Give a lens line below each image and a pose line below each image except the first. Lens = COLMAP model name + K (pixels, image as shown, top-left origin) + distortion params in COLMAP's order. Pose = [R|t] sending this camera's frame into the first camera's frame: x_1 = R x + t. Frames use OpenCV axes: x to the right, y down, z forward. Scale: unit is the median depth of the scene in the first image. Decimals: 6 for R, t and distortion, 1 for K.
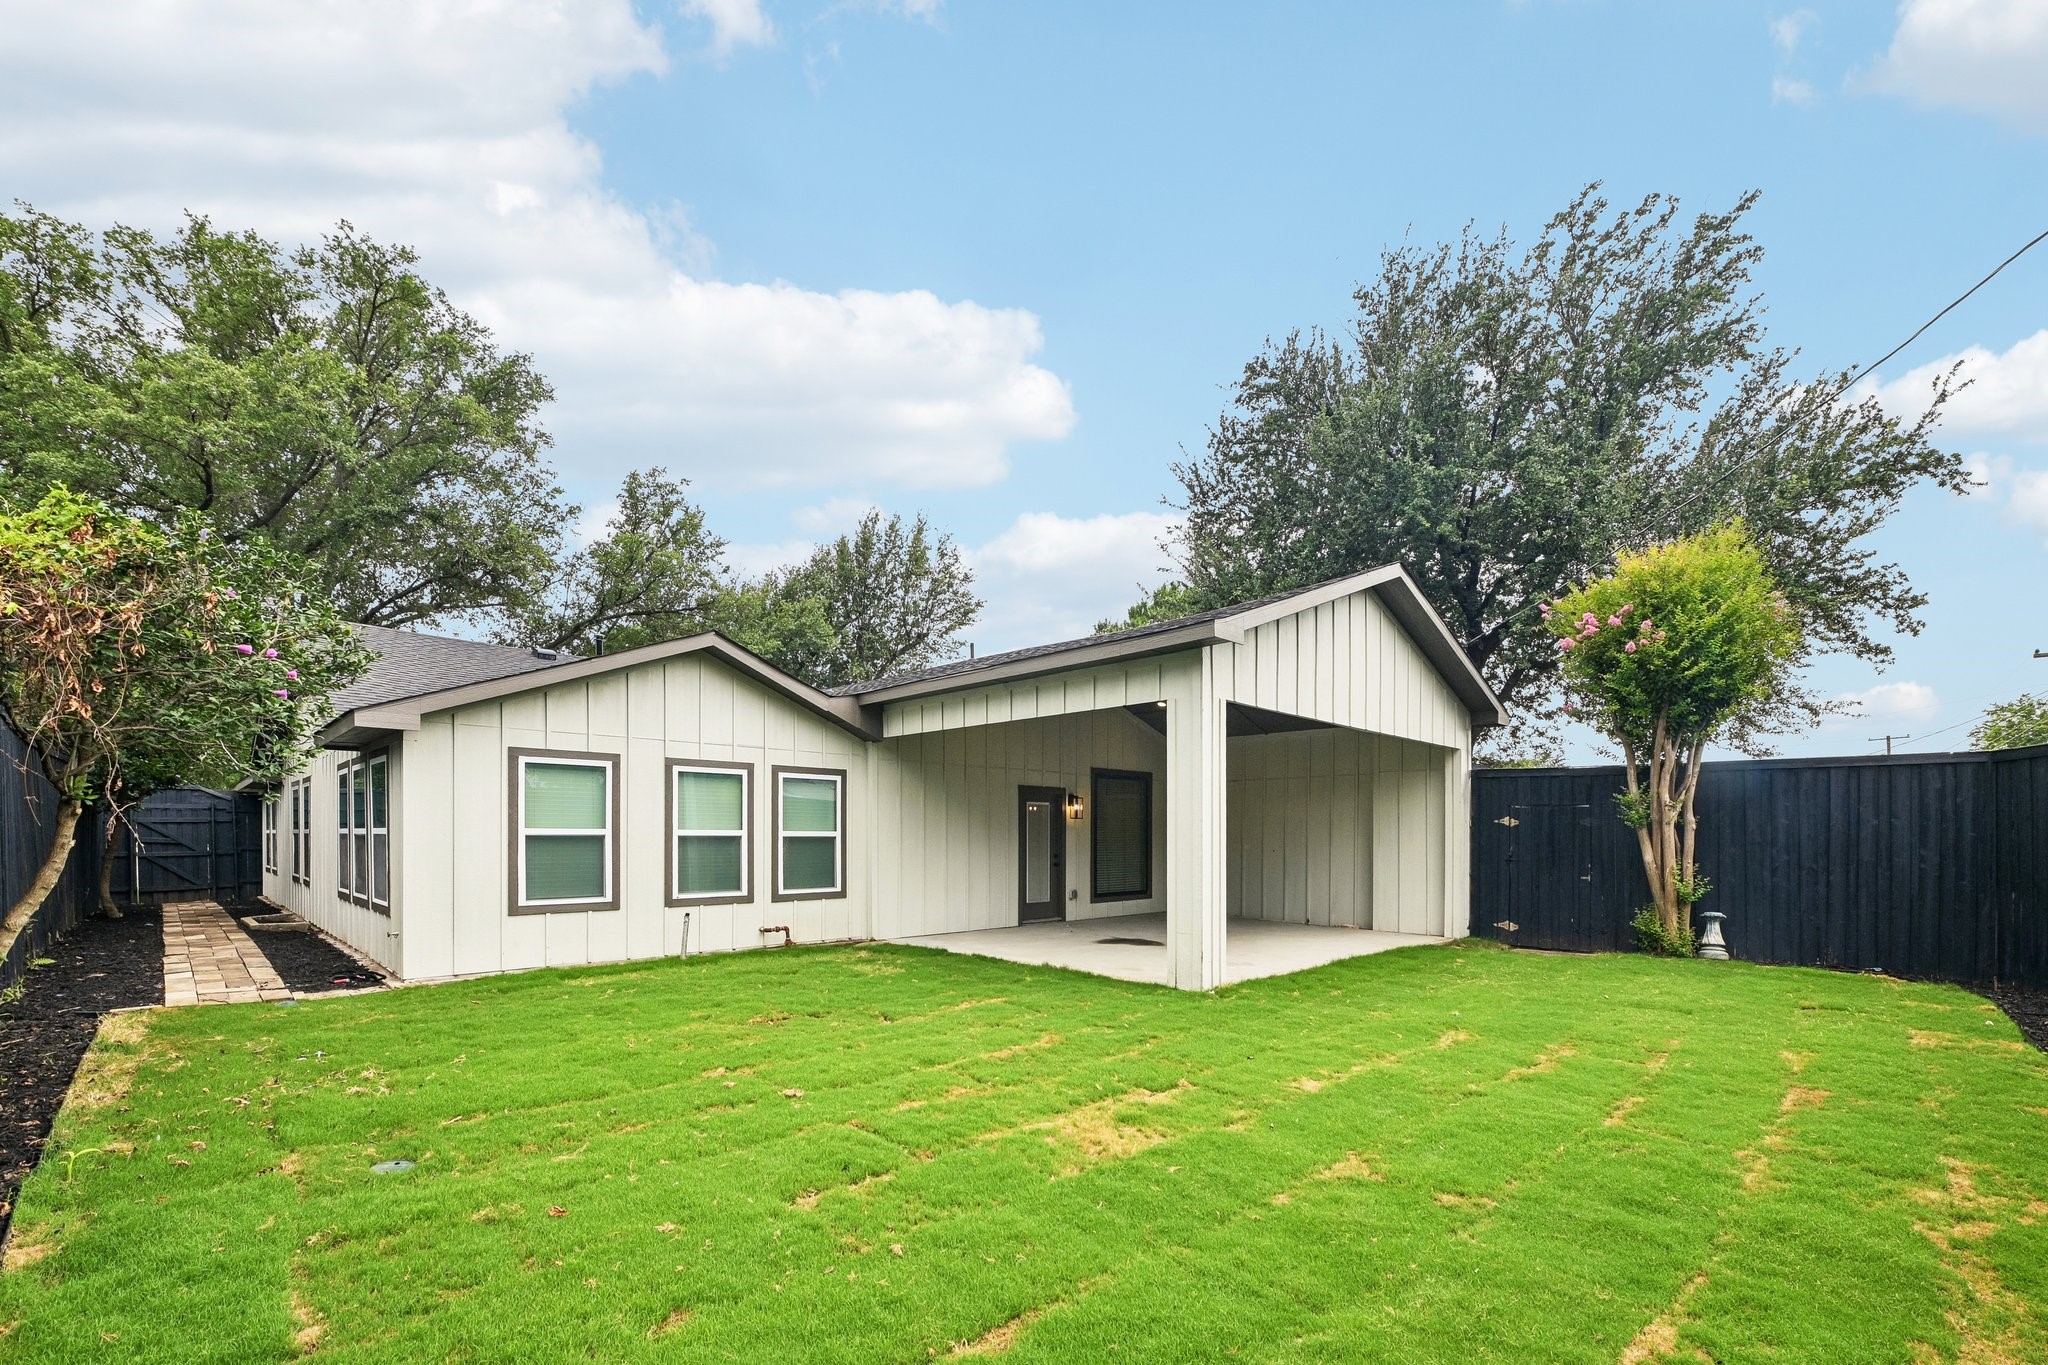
lens RADIAL K [[823.5, 0, 1042.2], [0, 823.5, 828.1], [0, 0, 1]] dist [-0.007449, -0.002171]
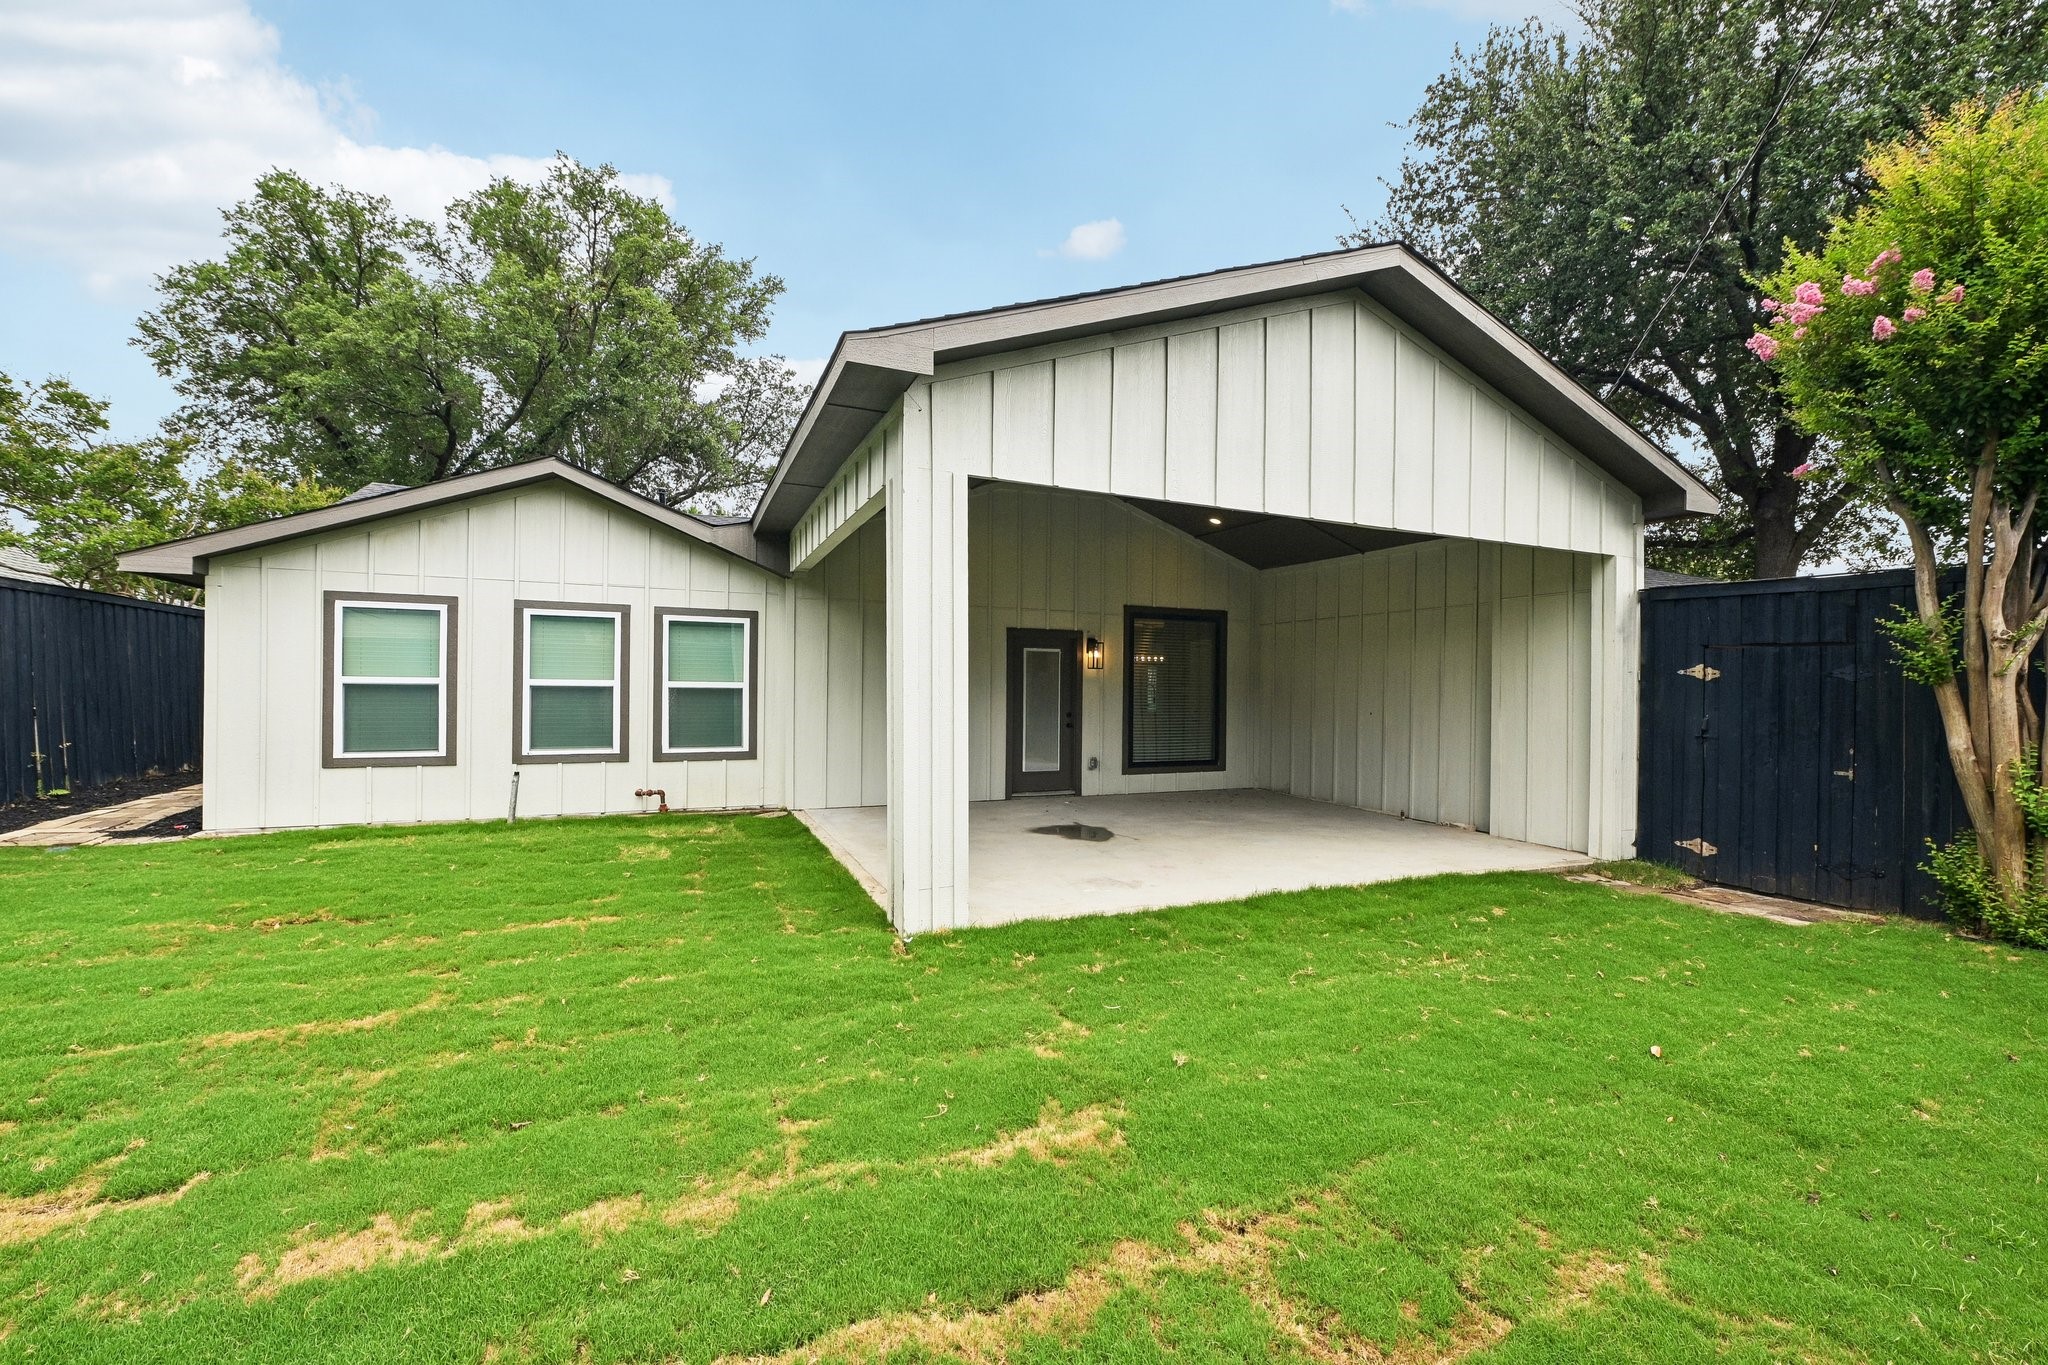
lens RADIAL K [[823.5, 0, 1024.7], [0, 823.5, 680.6], [0, 0, 1]] dist [-0.007449, -0.002171]
pose [[0.939421, 0.004554, -0.342736, 0.354514], [-0.005406, 0.999984, -0.001532, 0.001989], [0.342724, 0.003292, 0.939431, 0.311838]]
